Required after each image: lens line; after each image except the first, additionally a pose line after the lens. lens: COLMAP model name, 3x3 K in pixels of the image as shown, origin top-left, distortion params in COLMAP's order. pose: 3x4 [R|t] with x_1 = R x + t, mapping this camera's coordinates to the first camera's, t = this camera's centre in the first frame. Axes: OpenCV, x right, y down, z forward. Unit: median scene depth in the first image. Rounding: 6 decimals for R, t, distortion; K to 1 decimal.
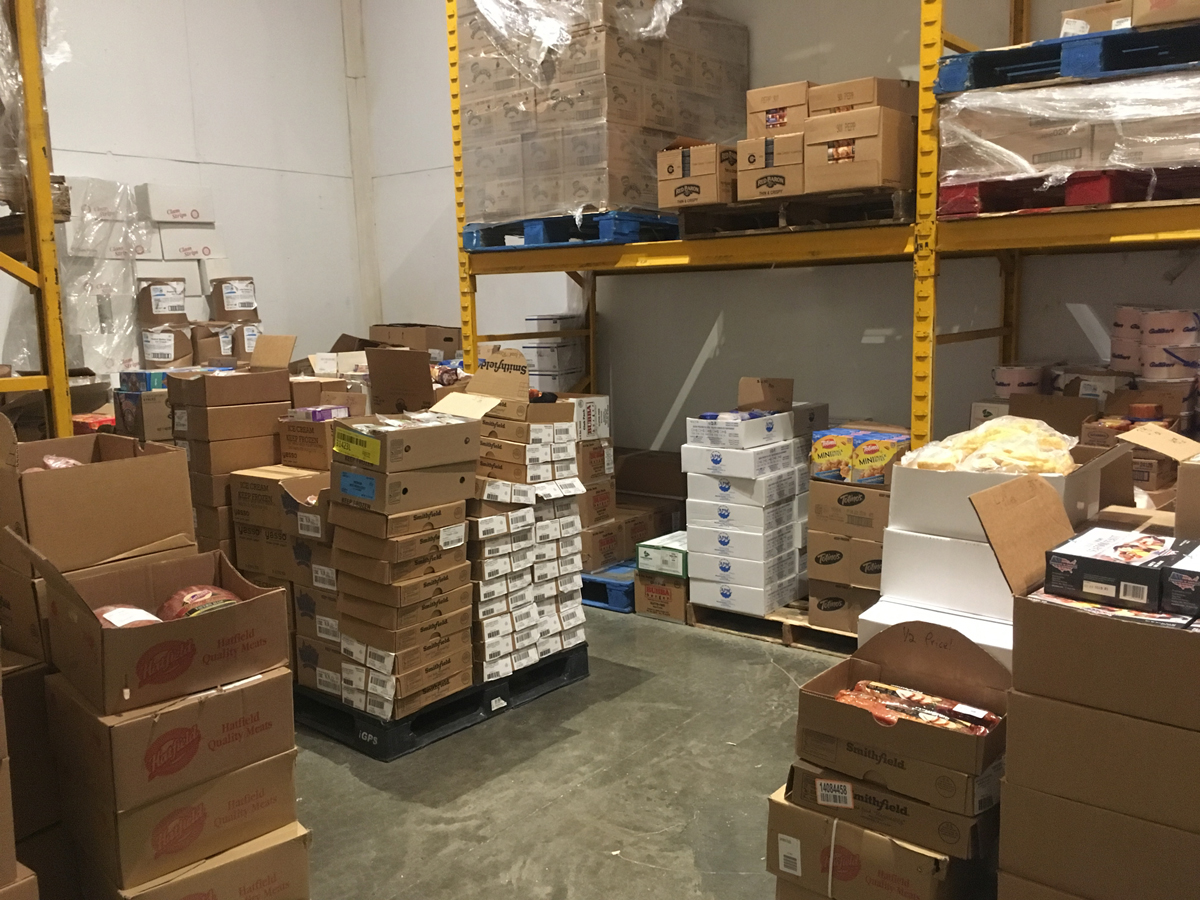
lens RADIAL K [[1033.5, 0, 601.7], [0, 1033.5, 453.9], [0, 0, 1]] dist [0.045082, -0.011340]
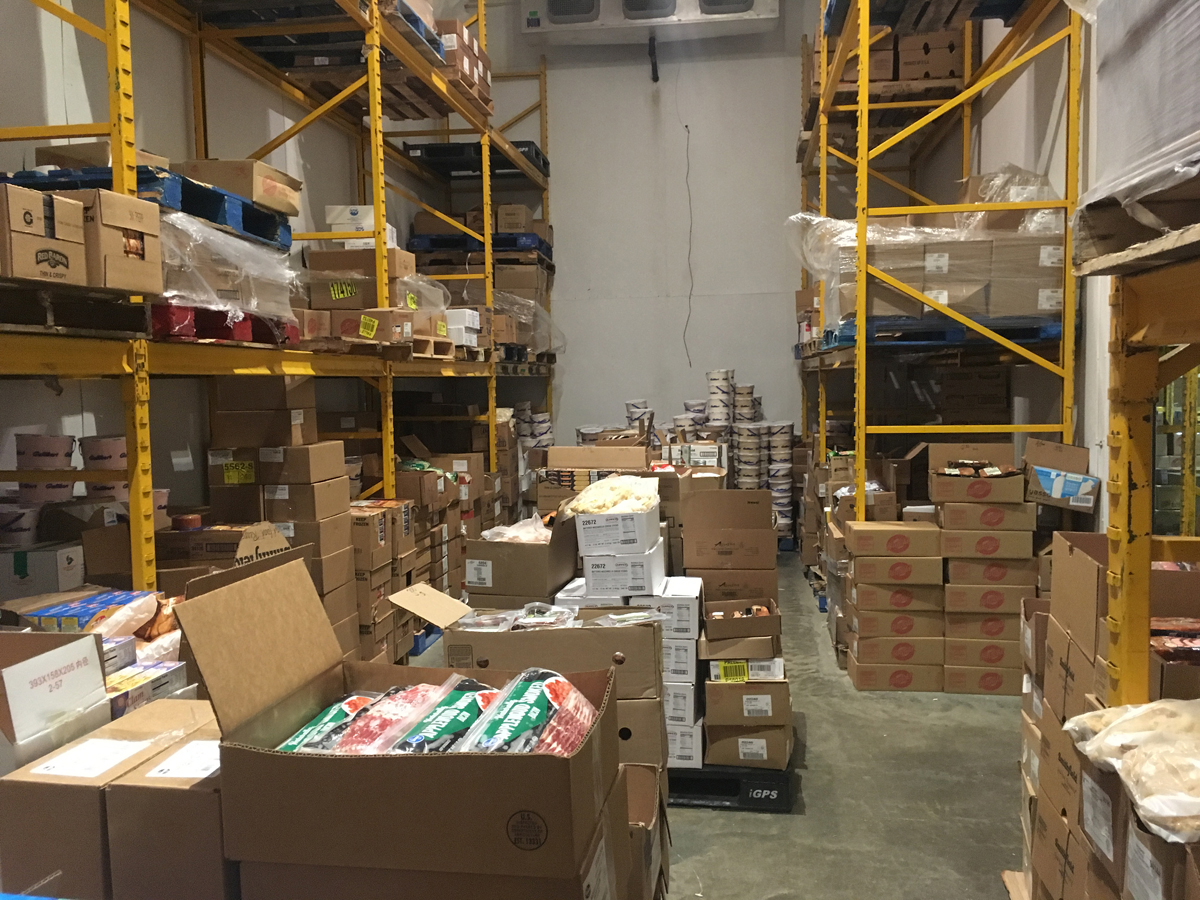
lens RADIAL K [[1033.5, 0, 600.3], [0, 1033.5, 447.0], [0, 0, 1]] dist [0.045082, -0.011340]
pose [[-0.491938, -0.058892, 0.868636, -0.631782], [0.096733, 0.987835, 0.121757, -0.200631], [-0.865239, 0.143923, -0.480257, 1.088153]]
